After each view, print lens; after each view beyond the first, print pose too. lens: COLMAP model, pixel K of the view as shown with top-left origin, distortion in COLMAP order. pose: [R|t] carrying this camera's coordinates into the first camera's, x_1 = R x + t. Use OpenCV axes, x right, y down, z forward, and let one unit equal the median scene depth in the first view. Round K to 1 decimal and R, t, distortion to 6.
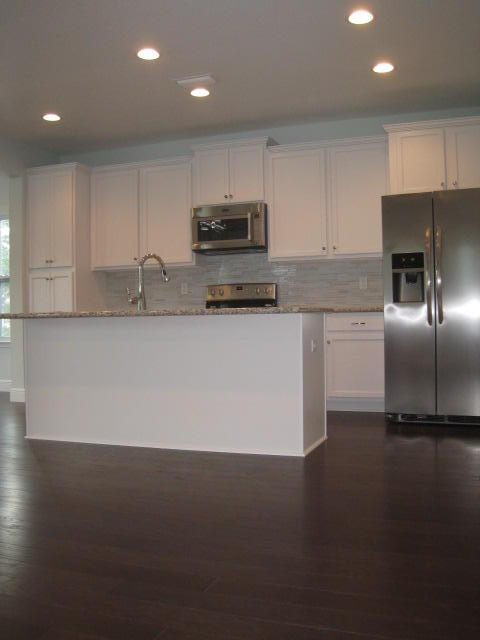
lens RADIAL K [[661.4, 0, 218.7], [0, 661.4, 320.0], [0, 0, 1]] dist [-0.118001, 0.000000]
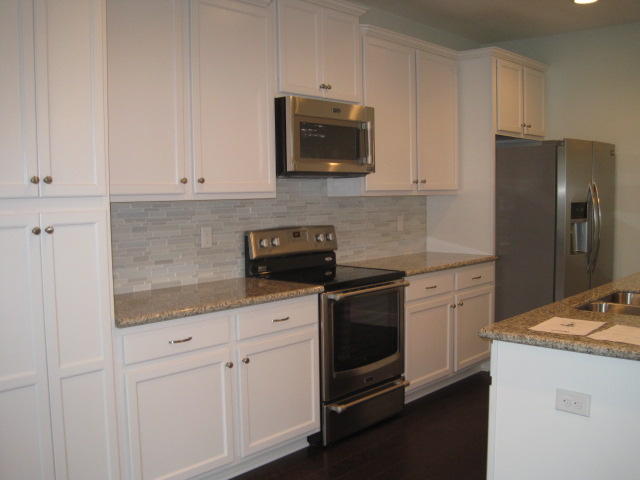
lens RADIAL K [[661.4, 0, 322.2], [0, 661.4, 244.9], [0, 0, 1]] dist [-0.118001, 0.000000]
pose [[0.334175, -0.063432, 0.940374, -0.559229], [0.010402, 0.997920, 0.063618, -0.079519], [-0.942454, -0.011478, 0.334139, 0.790936]]
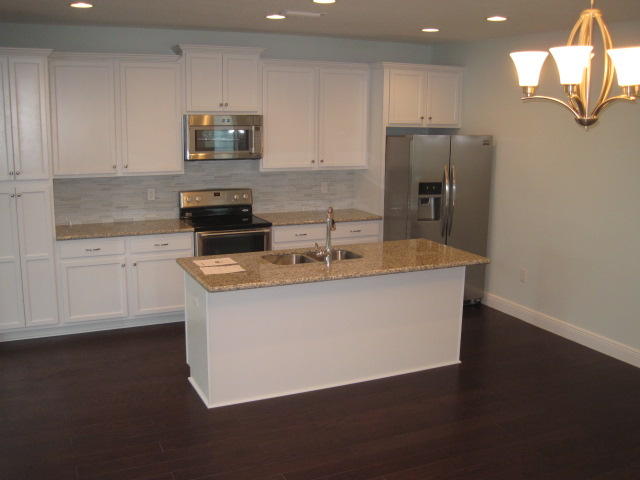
lens RADIAL K [[661.4, 0, 316.4], [0, 661.4, 237.0], [0, 0, 1]] dist [-0.118001, 0.000000]
pose [[0.677669, -0.110693, 0.726988, -0.614227], [-0.020016, 0.985463, 0.168707, -0.159659], [-0.735095, -0.128879, 0.665602, 0.225063]]
